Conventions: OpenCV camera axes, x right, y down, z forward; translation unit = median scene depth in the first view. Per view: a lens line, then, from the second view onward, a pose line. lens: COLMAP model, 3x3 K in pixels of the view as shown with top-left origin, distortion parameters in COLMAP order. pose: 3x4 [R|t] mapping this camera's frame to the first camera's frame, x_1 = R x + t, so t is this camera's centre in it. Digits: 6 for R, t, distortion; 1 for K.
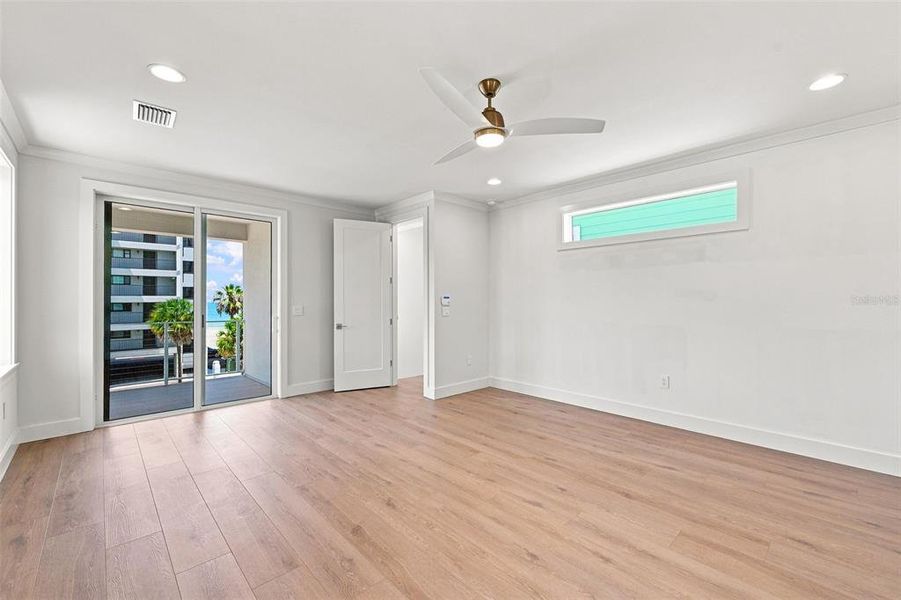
lens RADIAL K [[381.5, 0, 450.5], [0, 381.5, 300.0], [0, 0, 1]] dist [-0.000793, -0.000182]
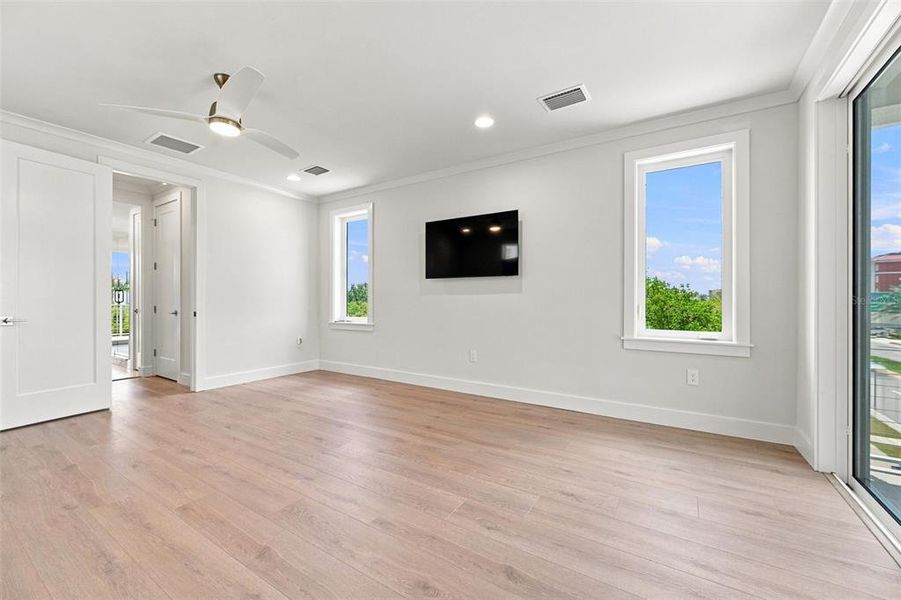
lens RADIAL K [[360.5, 0, 450.5], [0, 360.5, 300.0], [0, 0, 1]] dist [-0.000192, -0.000098]
pose [[-0.967836, -0.000690, -0.251582, -0.171934], [-0.000917, 0.999999, 0.000783, 0.046950], [0.251581, 0.000989, -0.967836, 1.400109]]
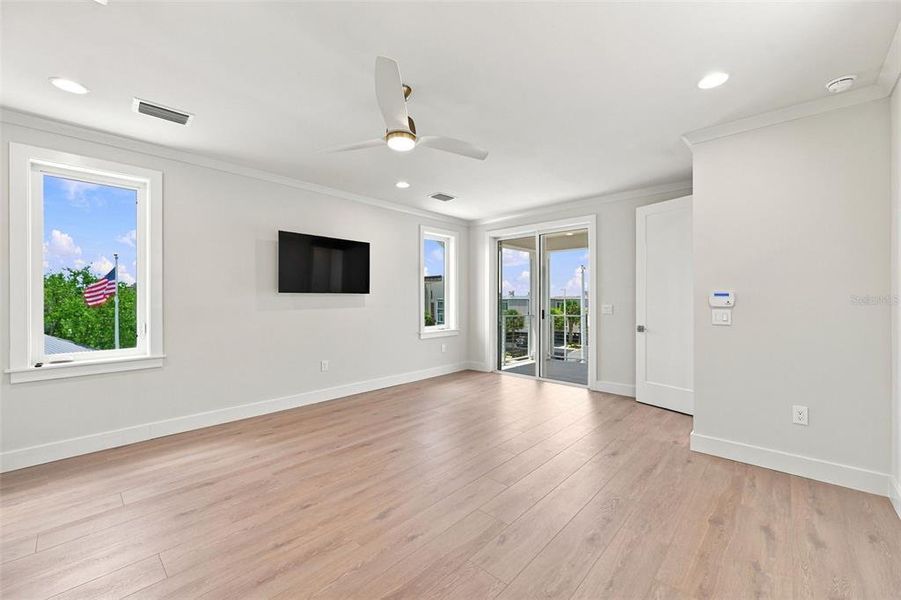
lens RADIAL K [[360.5, 0, 450.5], [0, 360.5, 300.0], [0, 0, 1]] dist [-0.000192, -0.000098]
pose [[0.067337, 0.002837, -0.997726, 0.698739], [0.002009, 0.999994, 0.002979, -0.000878], [0.997728, -0.002205, 0.067331, 0.687806]]
